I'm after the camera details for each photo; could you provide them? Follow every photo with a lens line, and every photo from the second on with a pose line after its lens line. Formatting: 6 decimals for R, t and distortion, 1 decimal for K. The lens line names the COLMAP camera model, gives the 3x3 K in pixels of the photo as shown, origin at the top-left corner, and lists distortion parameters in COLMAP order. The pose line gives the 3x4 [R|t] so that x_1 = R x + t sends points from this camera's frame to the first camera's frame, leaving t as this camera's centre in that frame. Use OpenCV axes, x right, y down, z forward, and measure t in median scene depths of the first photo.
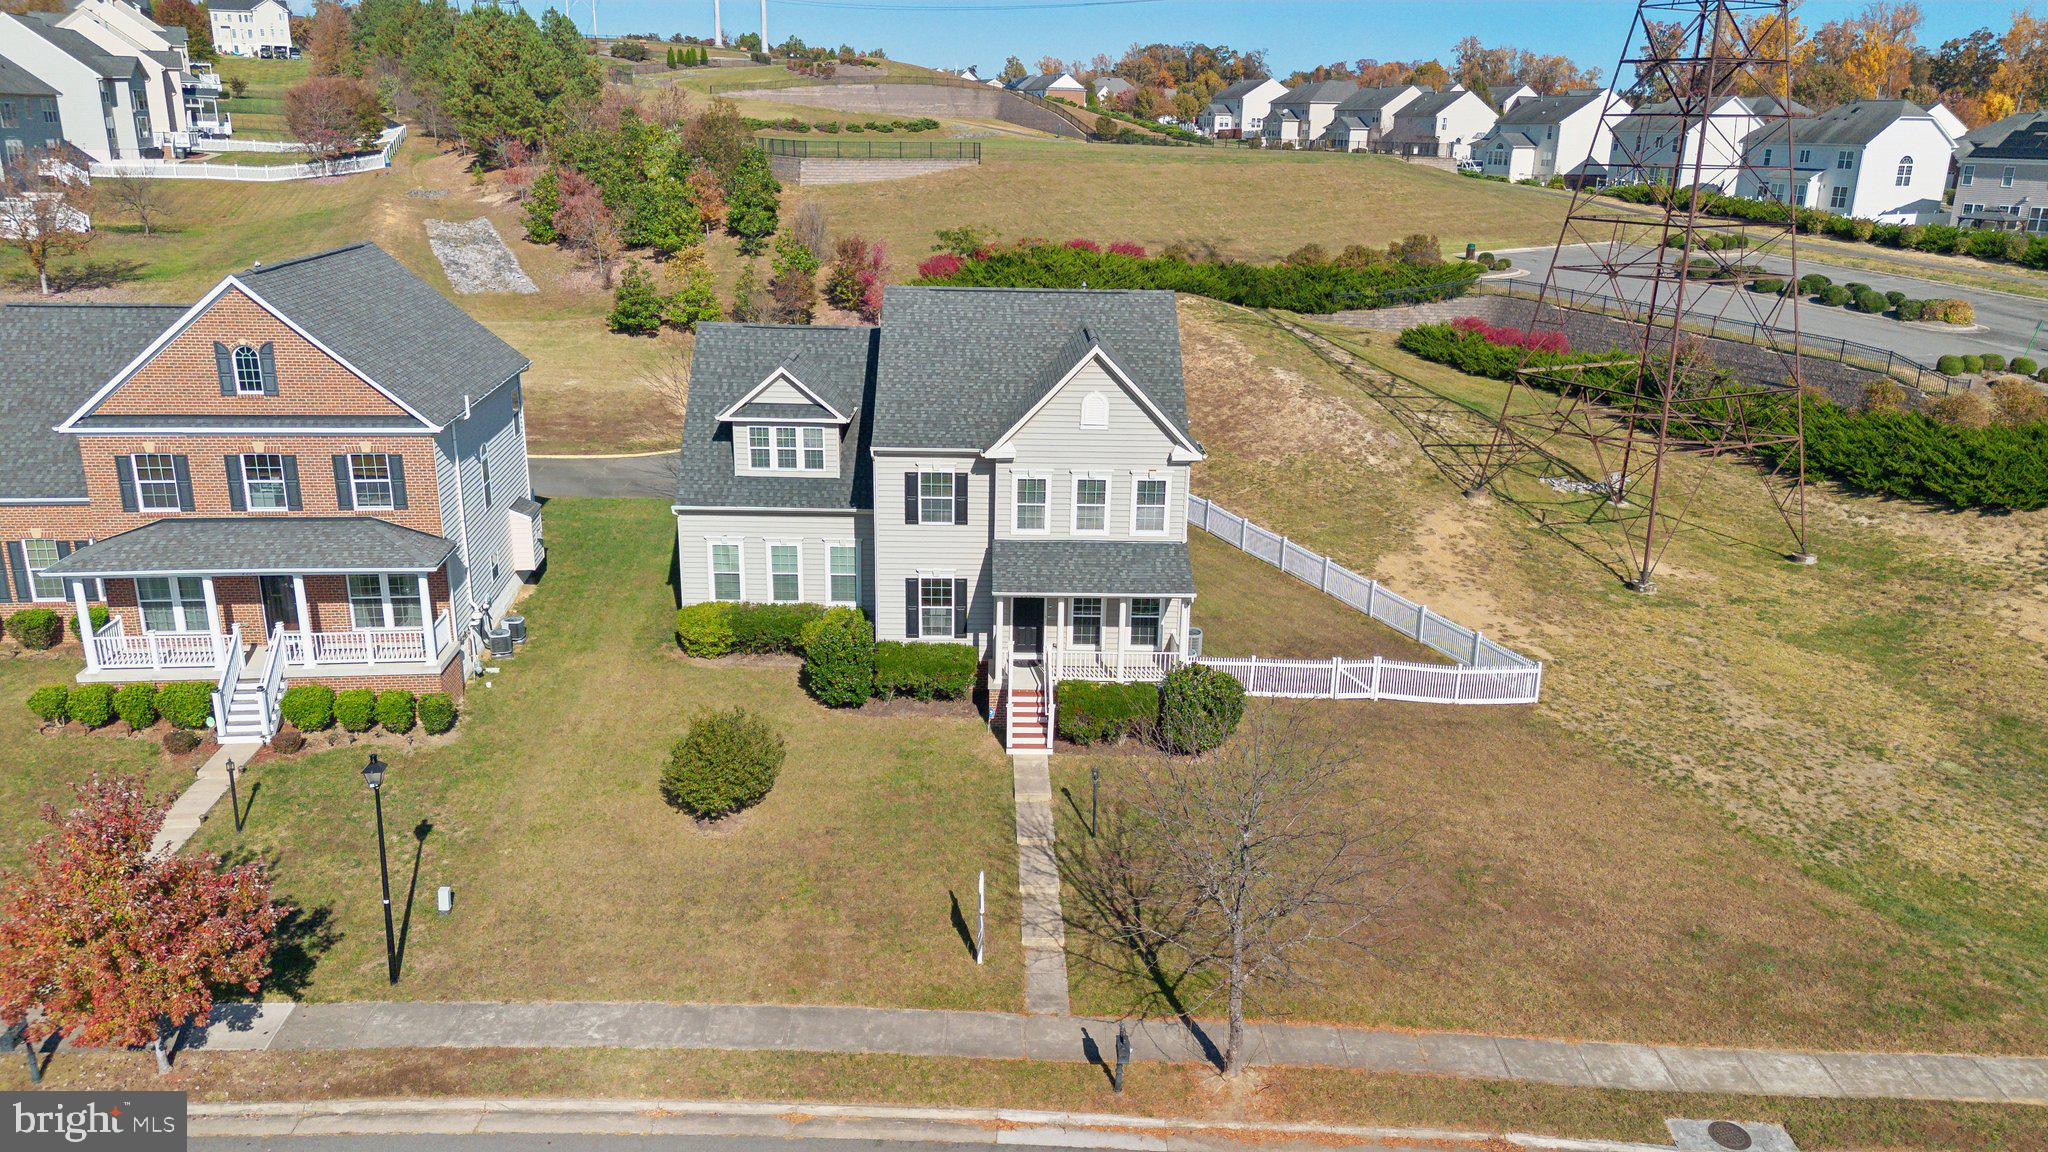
lens RADIAL K [[1450.5, 0, 1022.8], [0, 1450.5, 569.8], [0, 0, 1]] dist [0.068939, -0.075127]
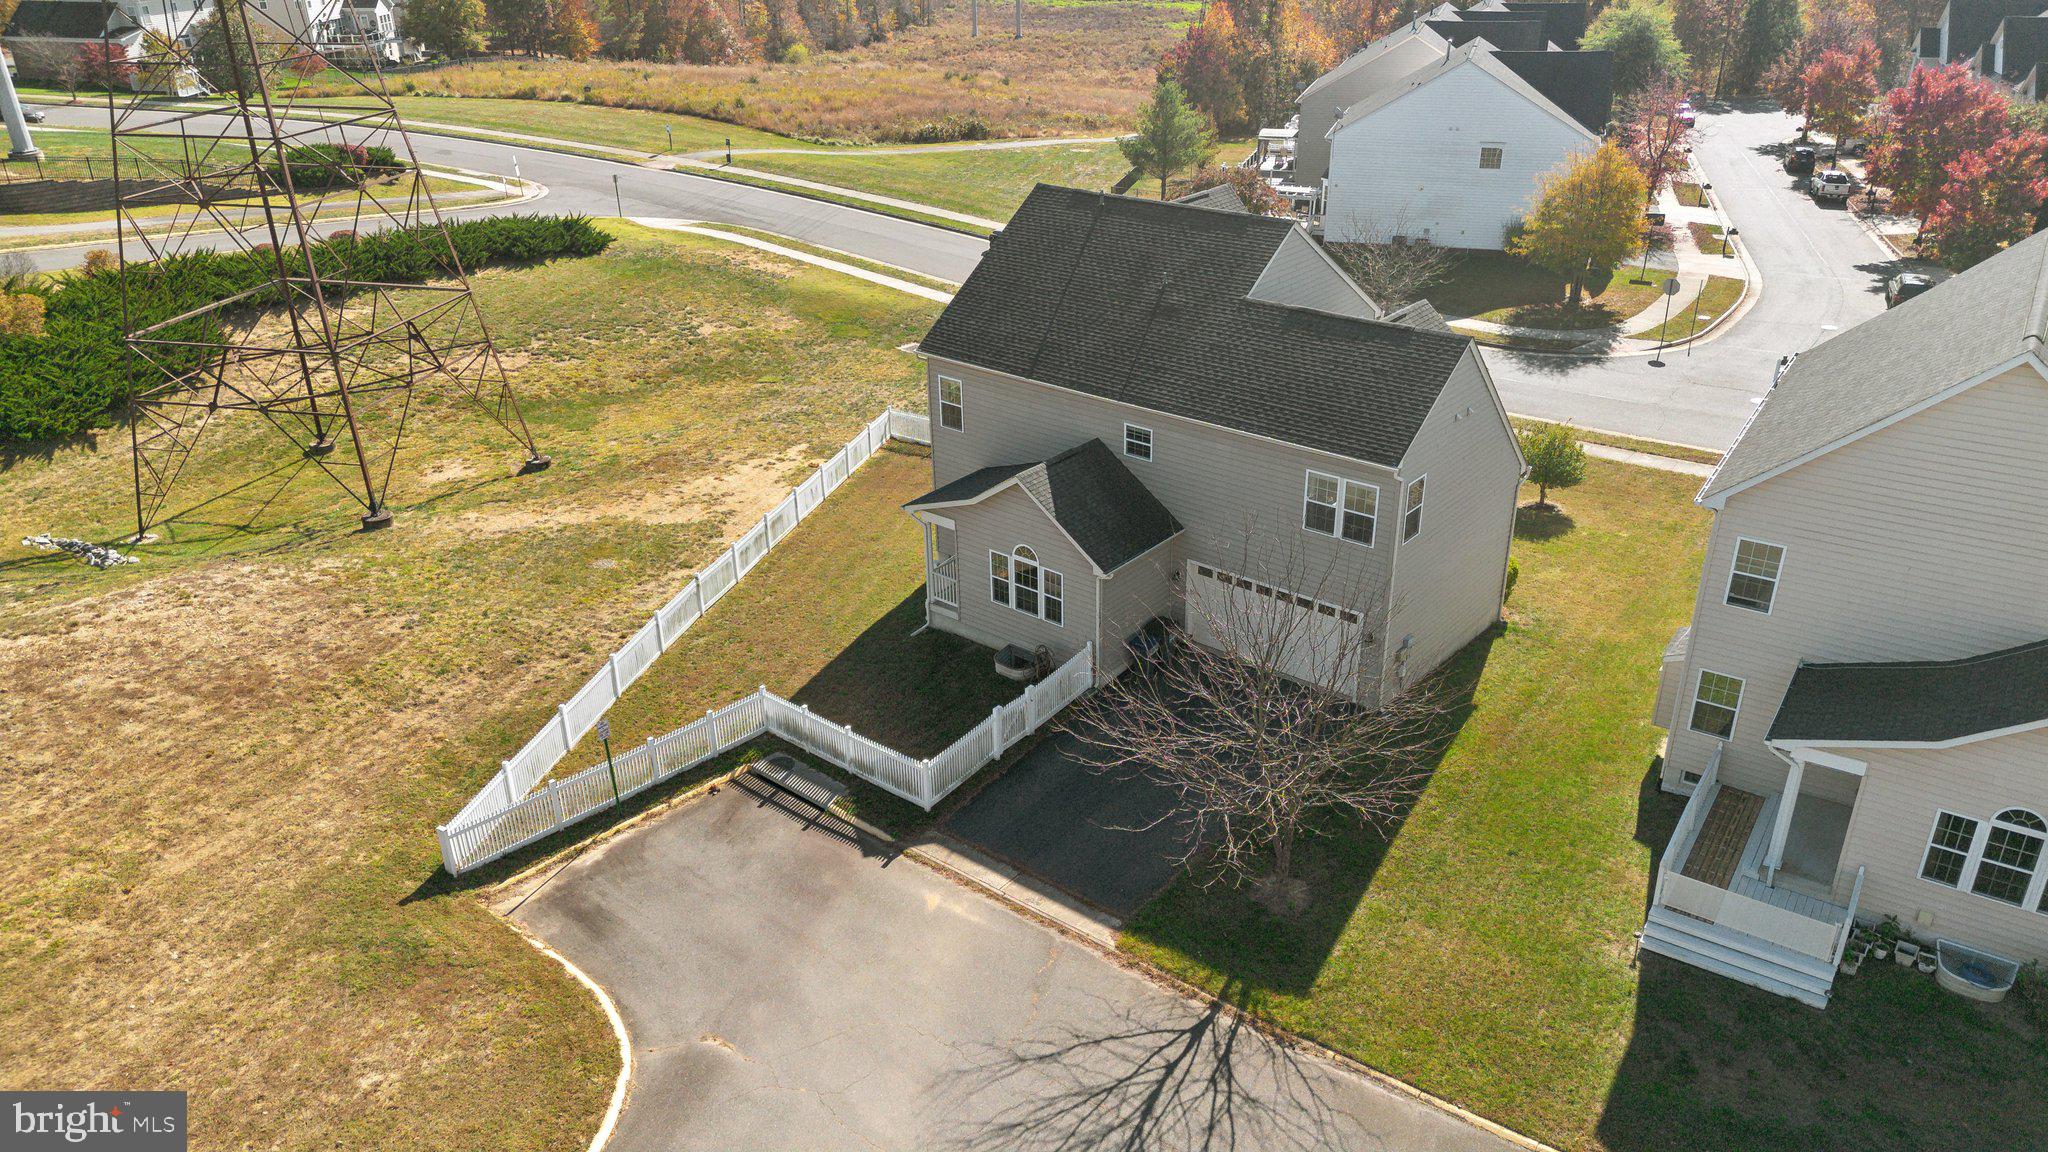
lens RADIAL K [[1461.5, 0, 1034.6], [0, 1461.5, 544.2], [0, 0, 1]] dist [0.069974, -0.071163]
pose [[-0.761325, -0.280225, 0.584687, -0.545249], [0.190382, 0.765410, 0.614738, -0.621683], [-0.619790, 0.579329, -0.529376, 1.685252]]
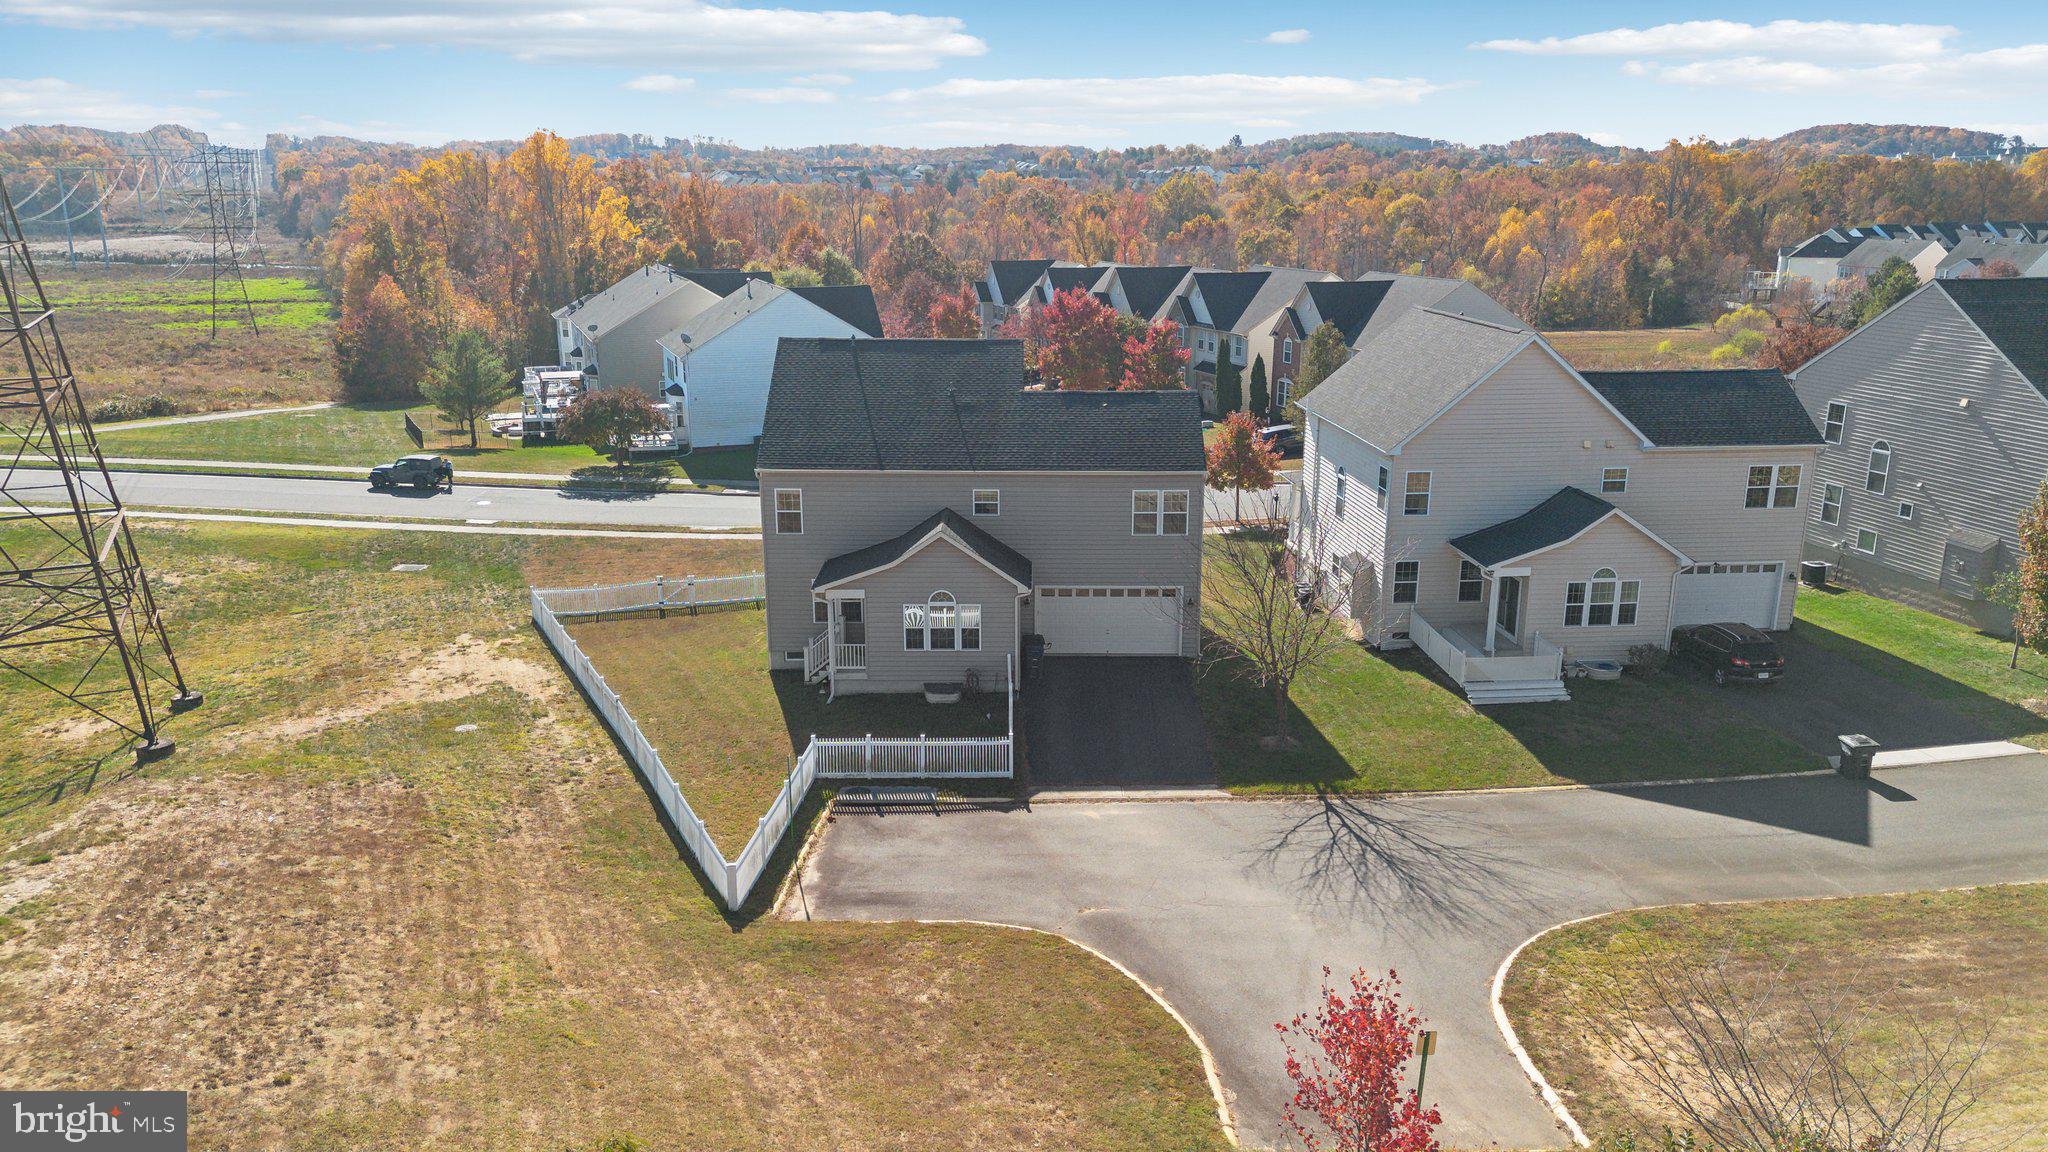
lens RADIAL K [[1450.5, 0, 1022.8], [0, 1450.5, 569.8], [0, 0, 1]] dist [0.068939, -0.075127]
pose [[-0.999570, -0.027496, 0.010218, -0.109267], [-0.017919, 0.848161, 0.529436, -0.666350], [-0.023224, 0.529025, -0.848288, 2.118329]]
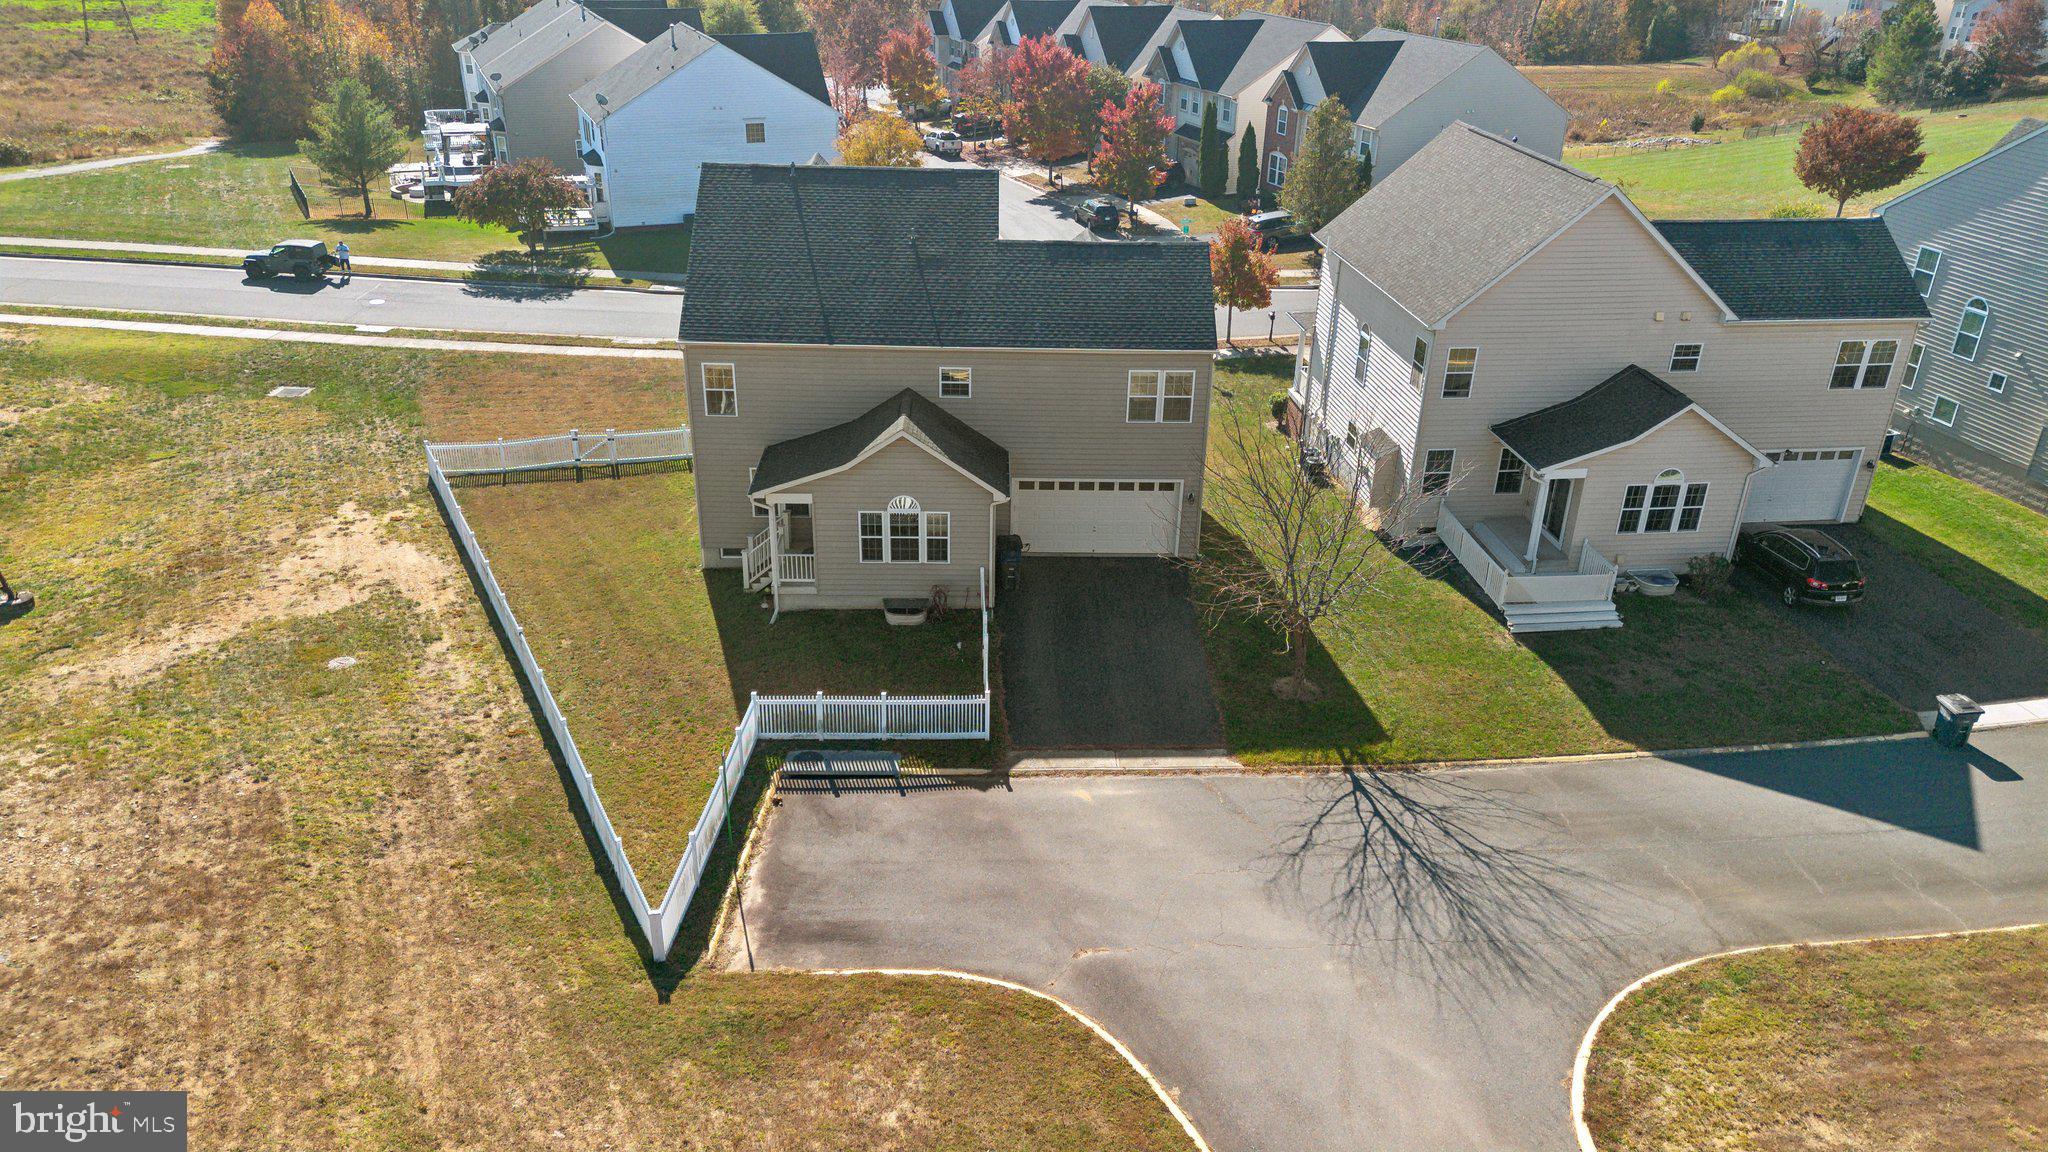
lens RADIAL K [[1450.5, 0, 1022.8], [0, 1450.5, 569.8], [0, 0, 1]] dist [0.068939, -0.075127]
pose [[-0.998925, -0.035291, -0.030066, -0.088018], [-0.046321, 0.732380, 0.679319, -0.672570], [-0.001954, 0.679981, -0.733227, 1.921235]]
